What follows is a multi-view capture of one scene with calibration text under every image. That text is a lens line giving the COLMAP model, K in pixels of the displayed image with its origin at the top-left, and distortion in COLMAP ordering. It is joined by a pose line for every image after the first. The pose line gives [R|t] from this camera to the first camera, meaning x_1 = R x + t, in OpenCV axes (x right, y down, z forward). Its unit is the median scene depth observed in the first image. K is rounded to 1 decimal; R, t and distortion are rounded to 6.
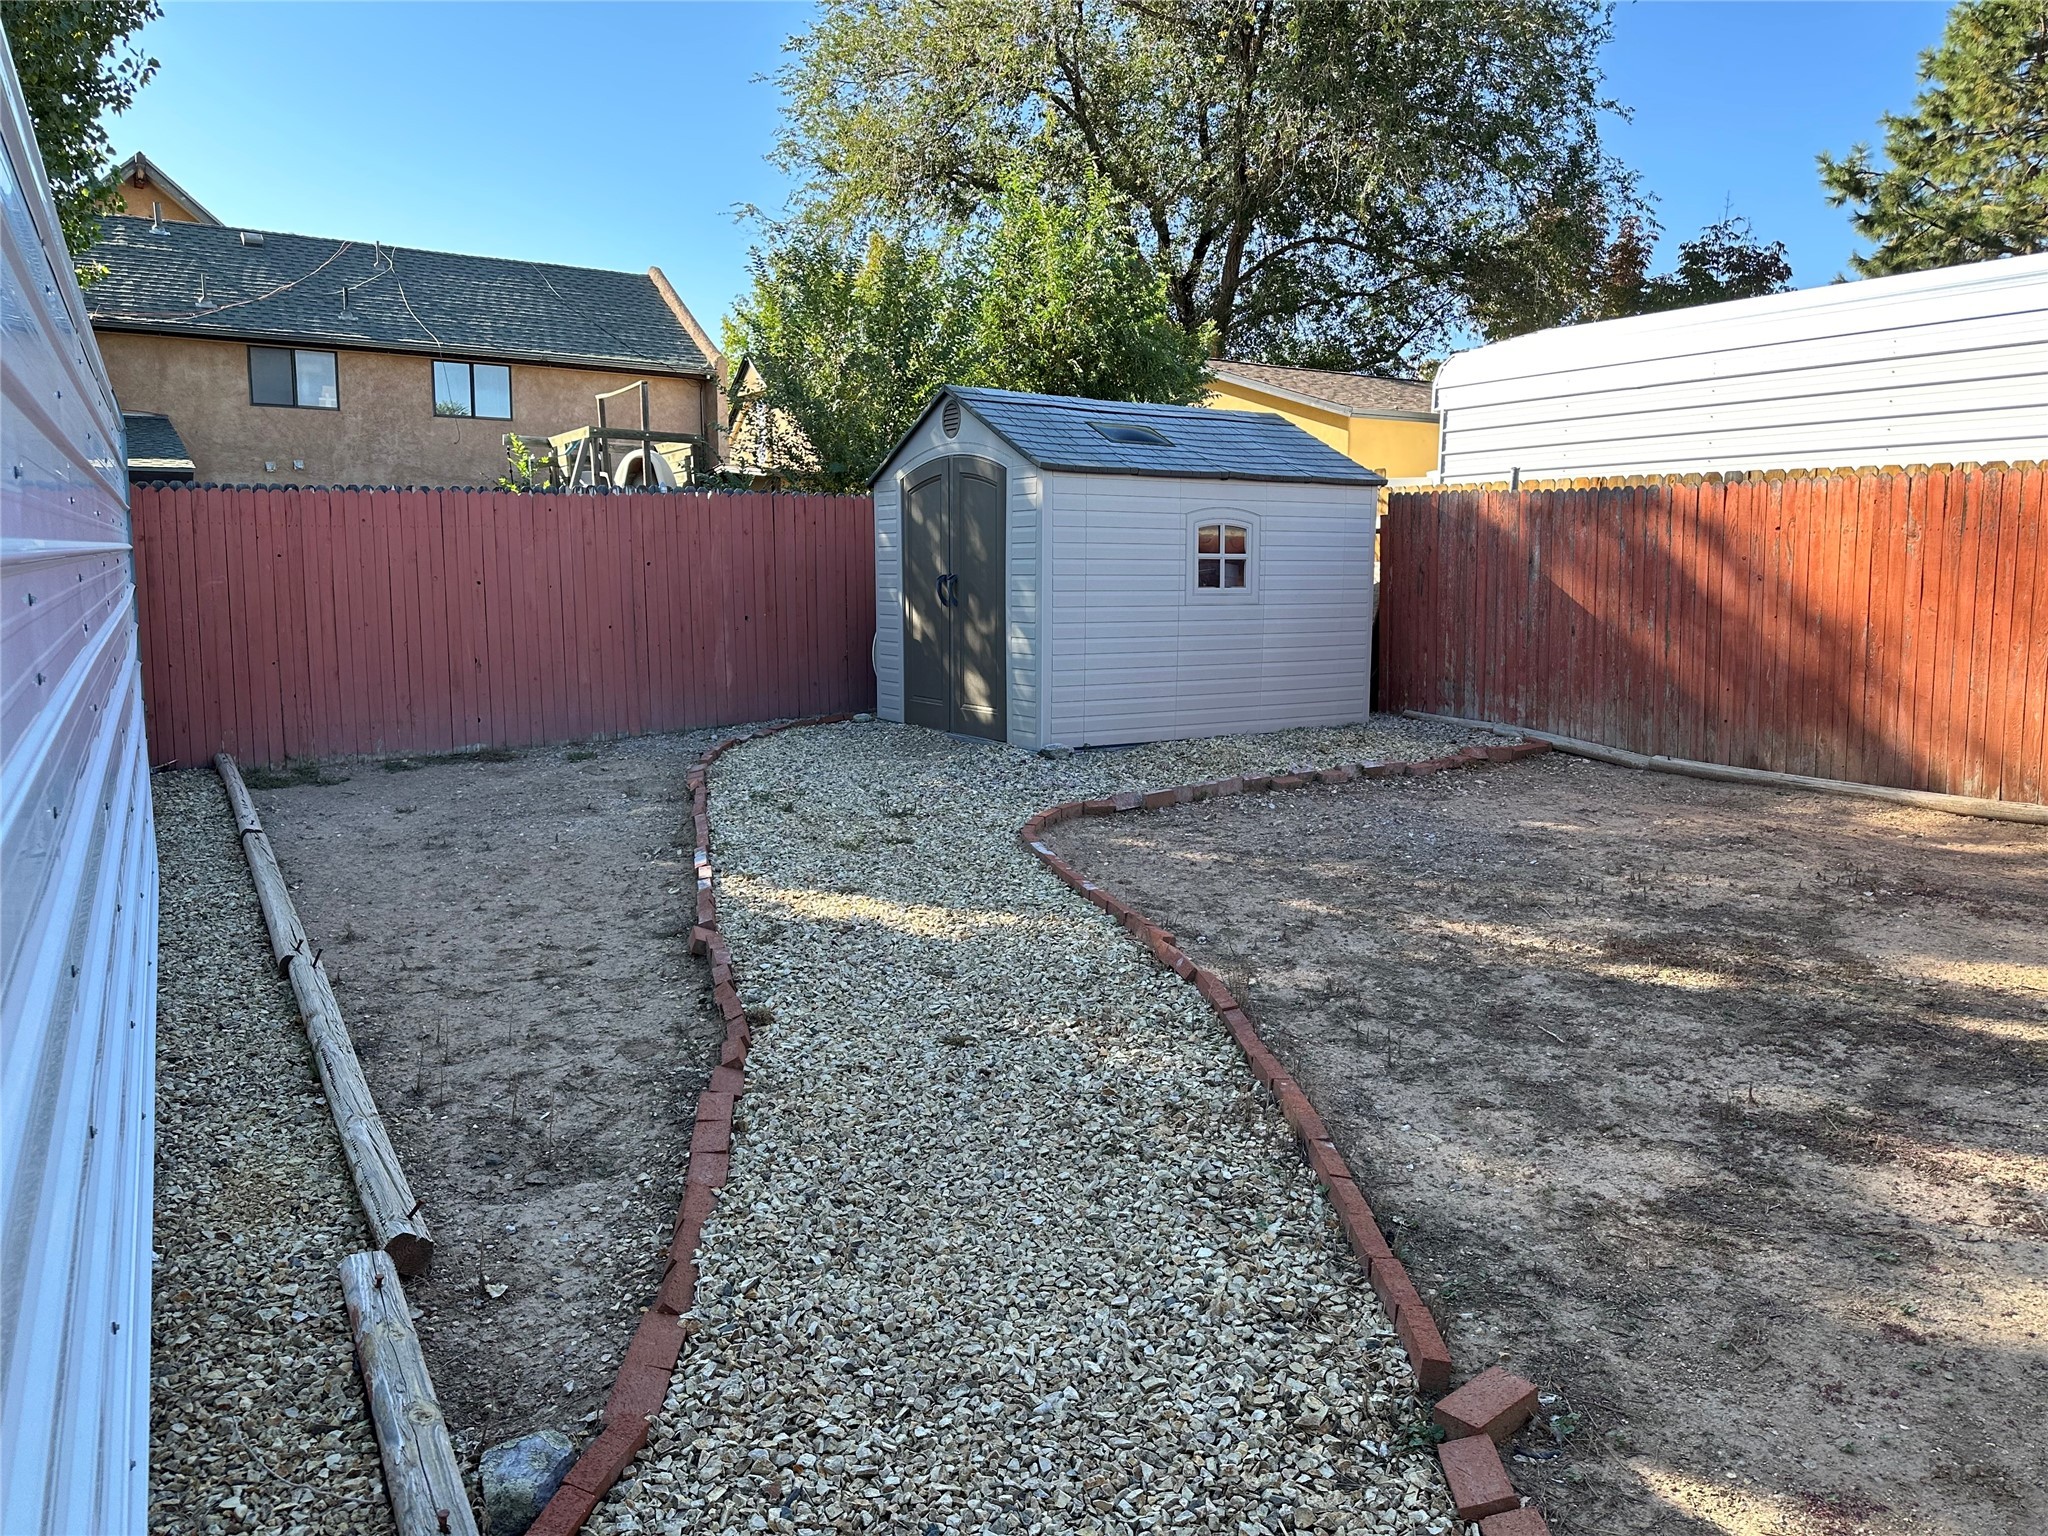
lens RADIAL K [[1442.6, 0, 1033.0], [0, 1442.6, 770.0], [0, 0, 1]] dist [0.063499, -0.078043]
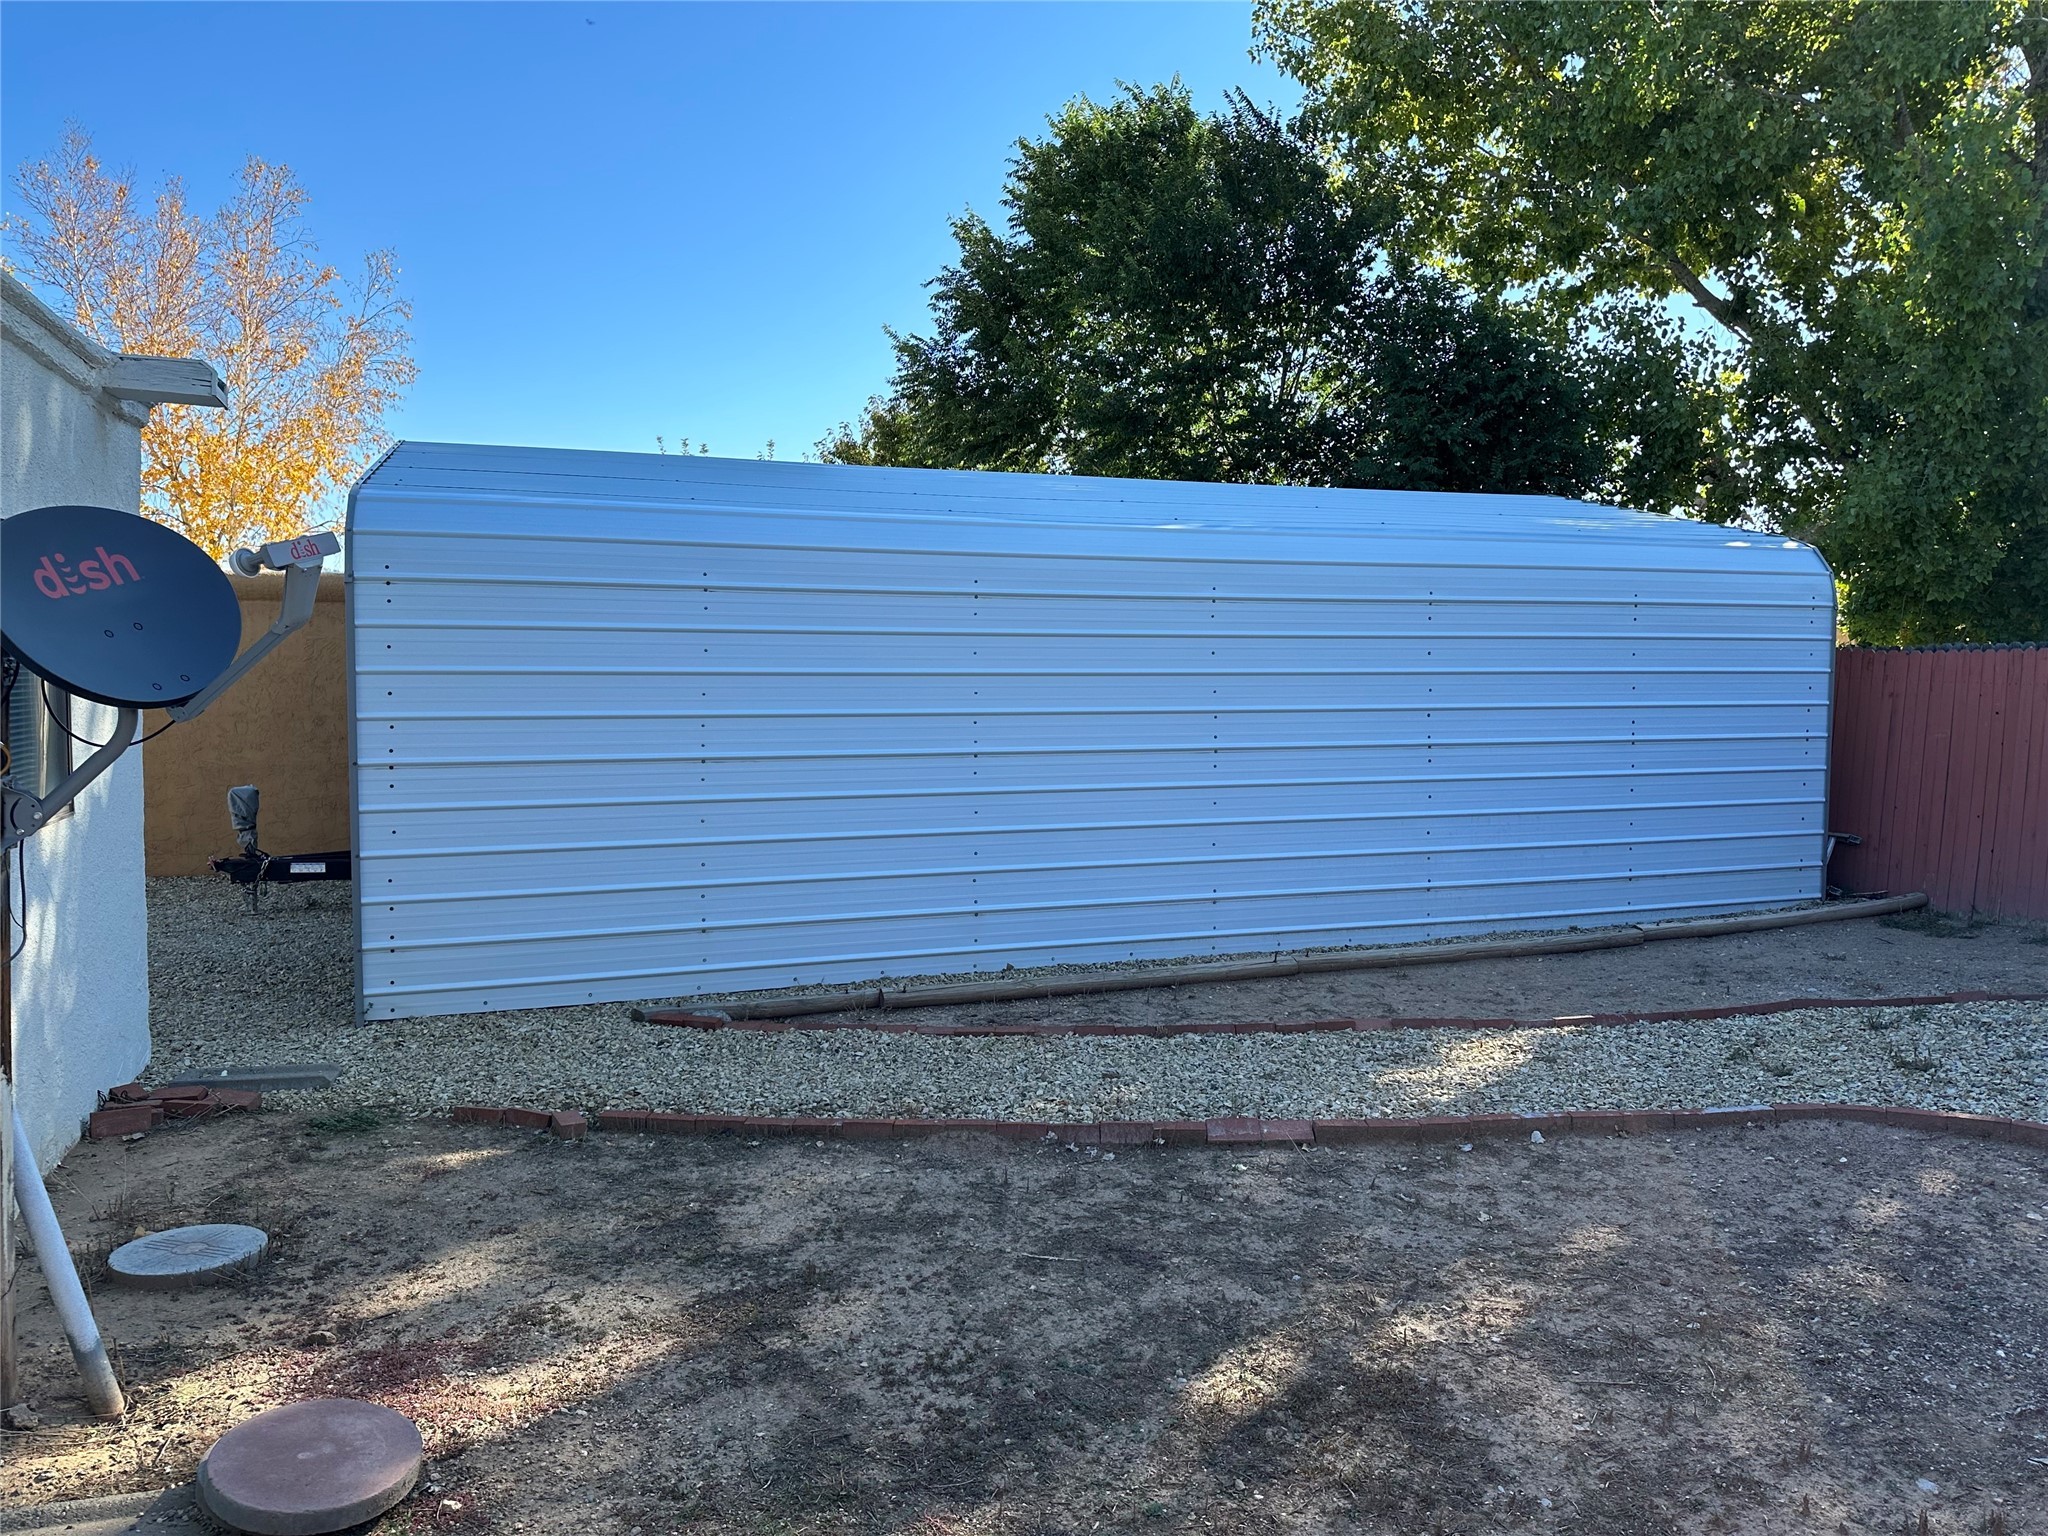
lens RADIAL K [[1442.6, 0, 1027.6], [0, 1442.6, 766.9], [0, 0, 1]] dist [0.063499, -0.078043]
pose [[-0.217943, 0.060855, -0.974062, 1.147003], [-0.149016, 0.984277, 0.094835, -0.195338], [0.964518, 0.165820, -0.205447, 1.039044]]
